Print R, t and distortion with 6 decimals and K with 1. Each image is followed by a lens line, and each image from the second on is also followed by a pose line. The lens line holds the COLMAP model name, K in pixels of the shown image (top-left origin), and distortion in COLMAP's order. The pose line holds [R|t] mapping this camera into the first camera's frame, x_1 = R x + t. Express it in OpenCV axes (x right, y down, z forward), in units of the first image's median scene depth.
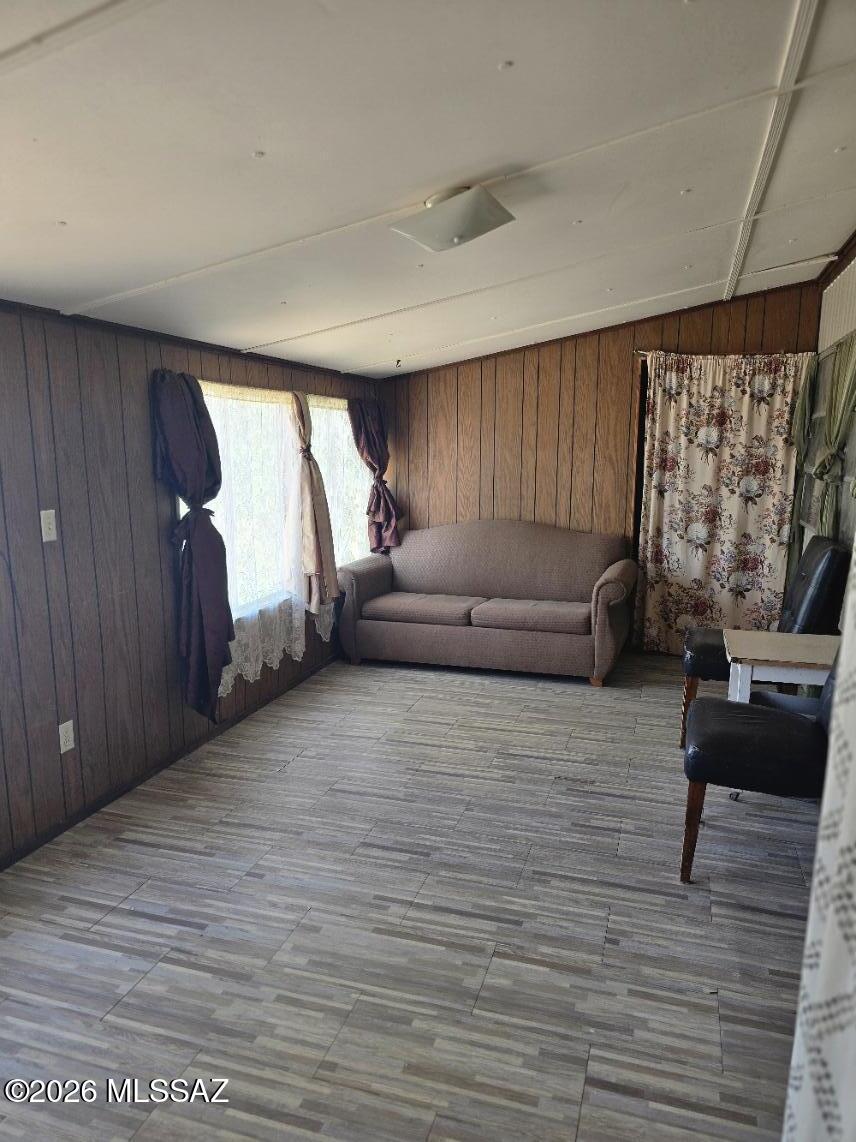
lens RADIAL K [[767.5, 0, 424.4], [0, 767.5, 574.8], [0, 0, 1]] dist [-0.001216, 0.000097]
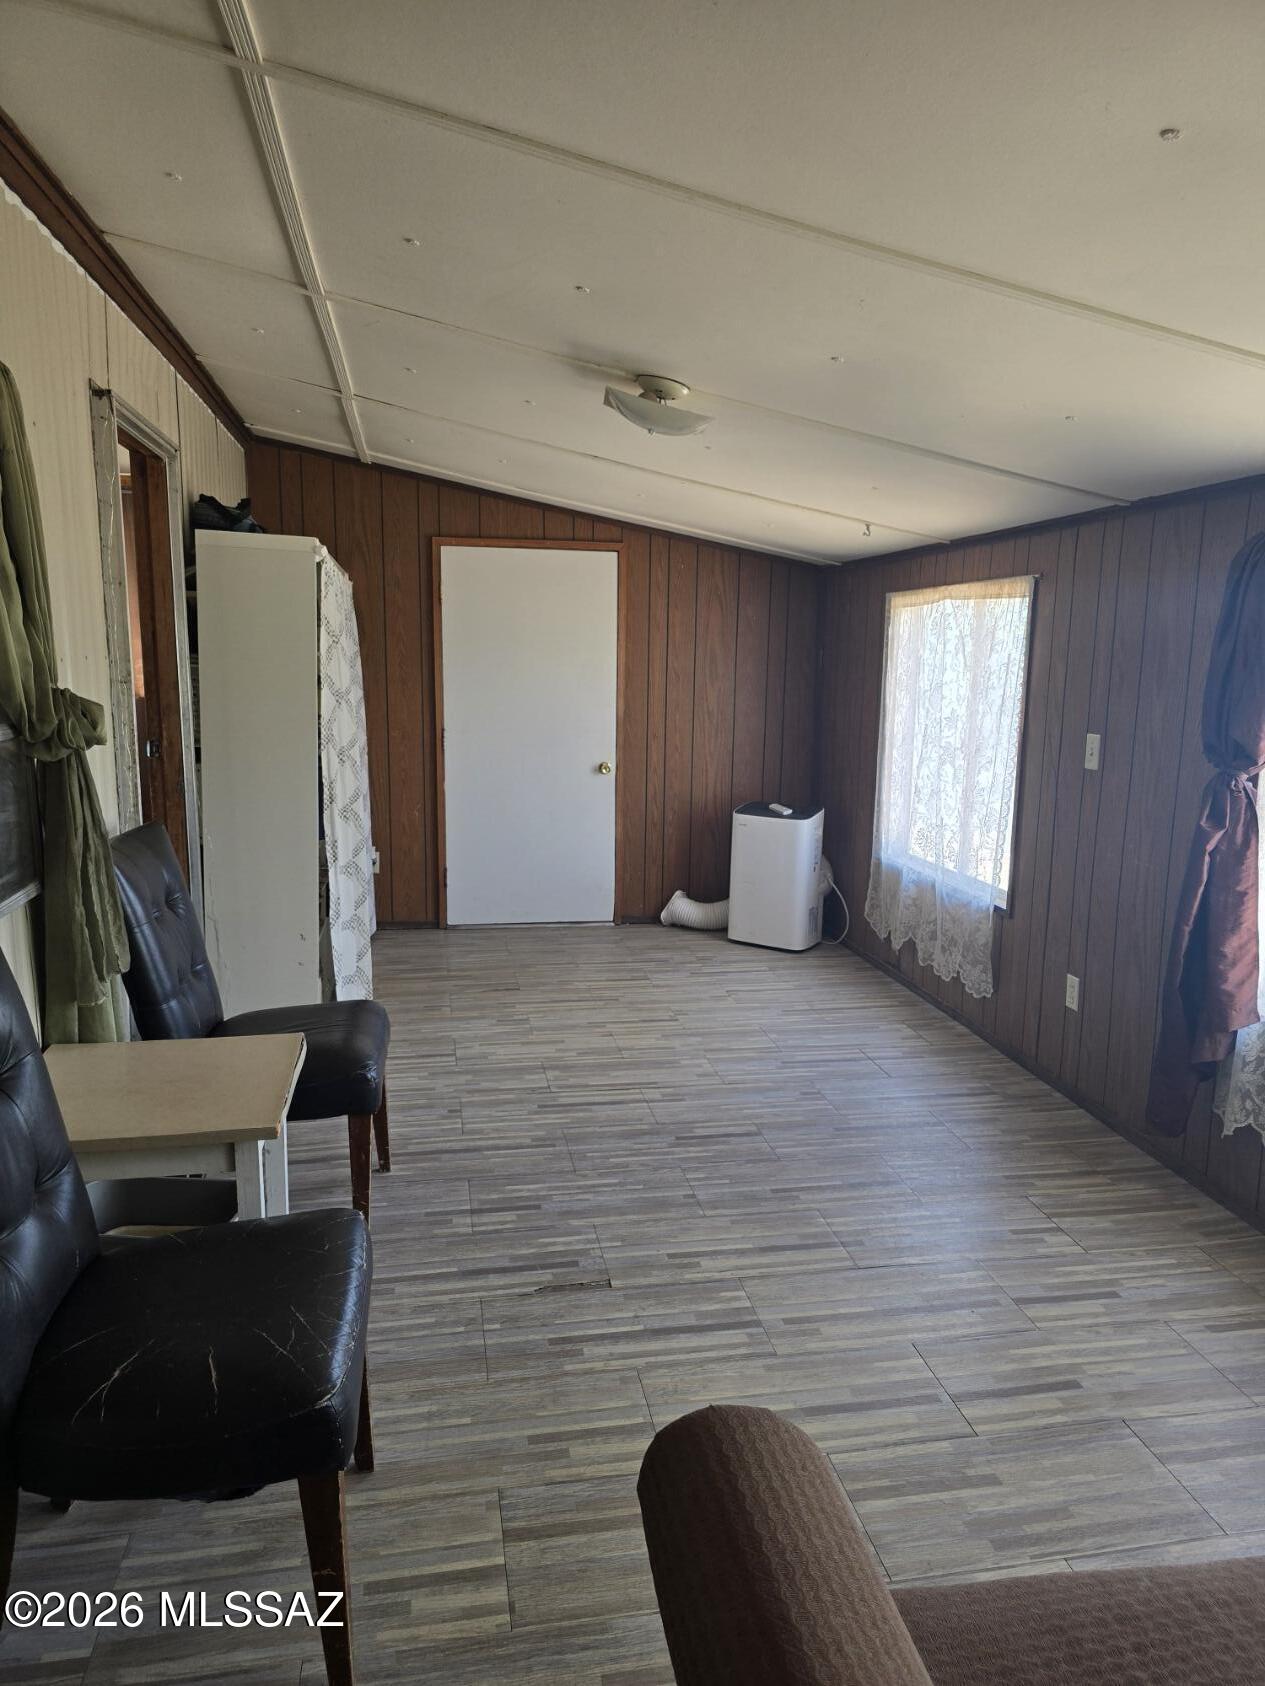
lens RADIAL K [[1133.1, 0, 625.9], [0, 1133.1, 848.0], [0, 0, 1]] dist [-0.001216, 0.000097]
pose [[-0.881245, 0.072529, -0.467062, 0.595008], [-0.088133, 0.945612, 0.313130, -0.315541], [0.464370, 0.317108, -0.826924, 1.833269]]
